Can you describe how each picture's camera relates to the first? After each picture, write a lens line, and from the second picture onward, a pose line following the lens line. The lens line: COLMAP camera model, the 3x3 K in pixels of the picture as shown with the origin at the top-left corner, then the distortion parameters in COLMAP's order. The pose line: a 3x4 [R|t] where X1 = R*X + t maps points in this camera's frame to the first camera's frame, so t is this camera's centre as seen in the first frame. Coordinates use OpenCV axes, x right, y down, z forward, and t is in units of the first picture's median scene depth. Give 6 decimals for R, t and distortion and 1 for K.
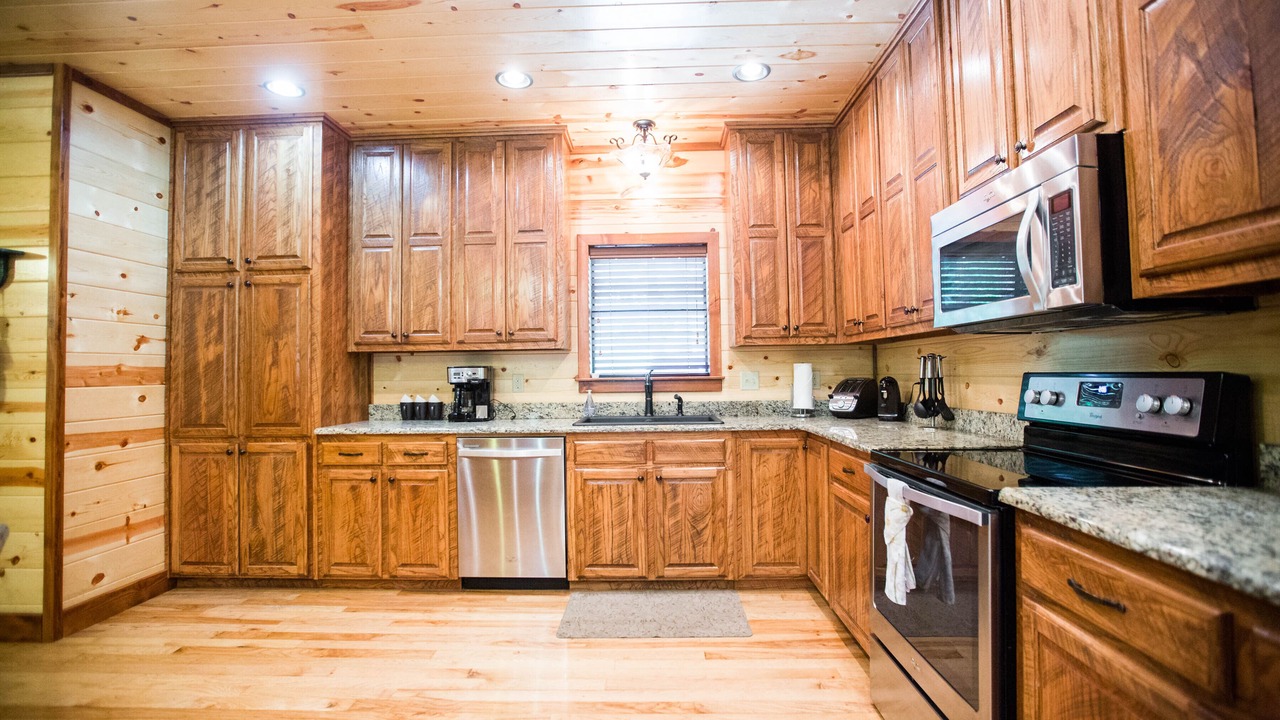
lens RADIAL K [[583.2, 0, 637.7], [0, 583.2, 354.8], [0, 0, 1]] dist [-0.032477, 0.006462]
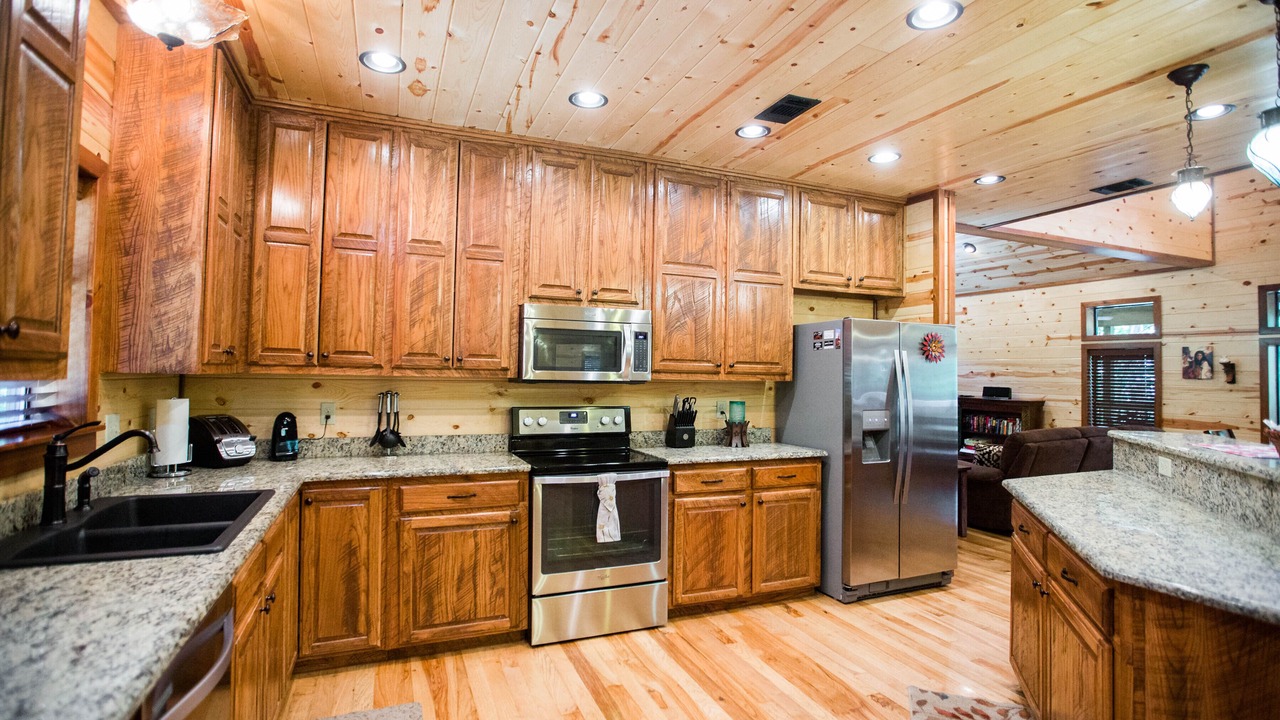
lens RADIAL K [[611.3, 0, 638.9], [0, 611.3, 357.7], [0, 0, 1]] dist [-0.041592, 0.004495]
pose [[-0.409346, 0.031231, 0.911844, -0.675430], [-0.038358, 0.997941, -0.051399, -0.021163], [-0.911572, -0.056016, -0.407306, 0.891759]]
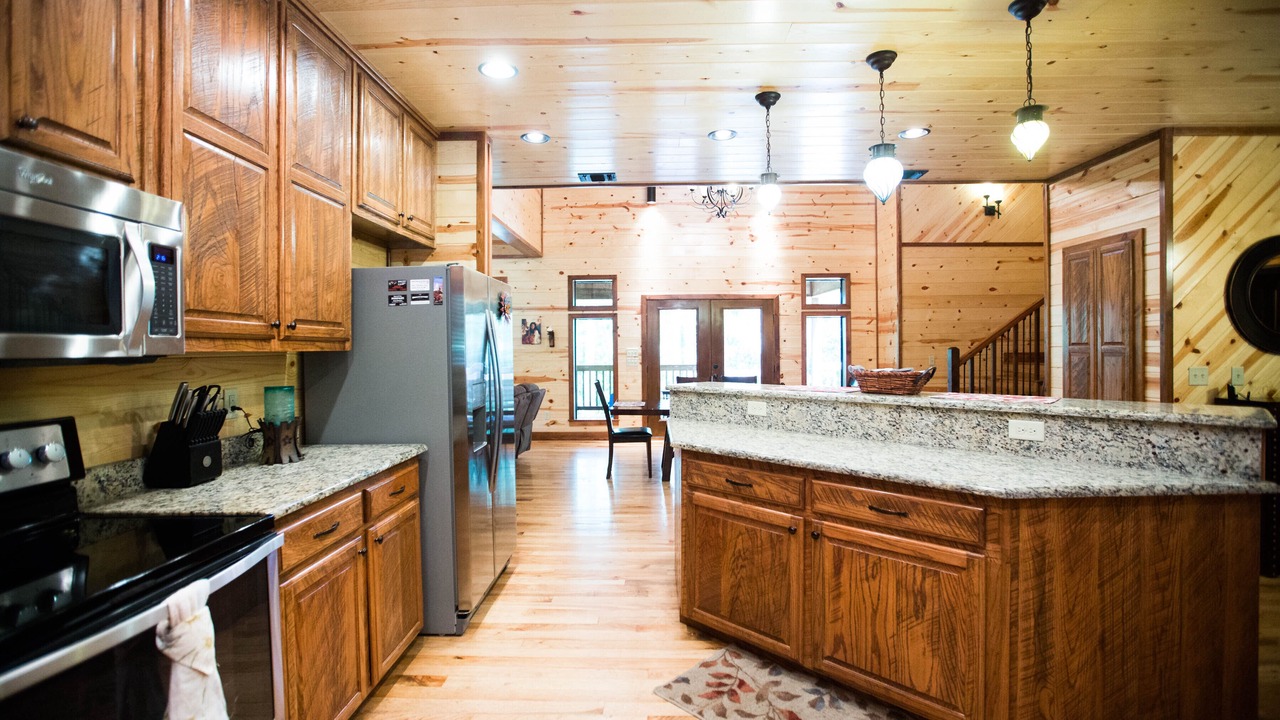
lens RADIAL K [[583.2, 0, 640.0], [0, 583.2, 354.0], [0, 0, 1]] dist [-0.032477, 0.006462]
pose [[-0.999720, 0.023648, -0.000397, -0.054565], [0.023651, 0.999527, -0.019632, -0.019611], [-0.000067, -0.019635, -0.999807, 0.898376]]
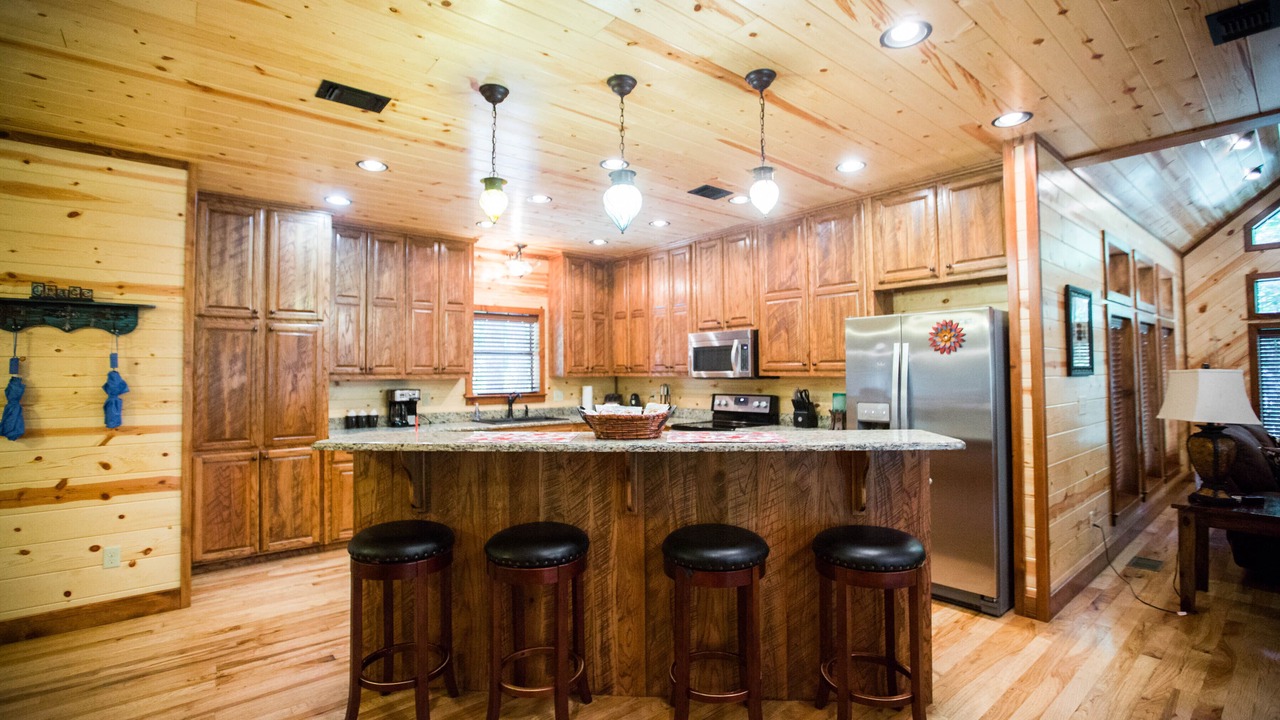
lens RADIAL K [[583.2, 0, 640.9], [0, 583.2, 360.9], [0, 0, 1]] dist [-0.032477, 0.006462]
pose [[0.748734, 0.022006, 0.662505, -0.919205], [-0.023177, 0.999707, -0.007013, -0.062608], [-0.662465, -0.010104, 0.749025, -0.549569]]
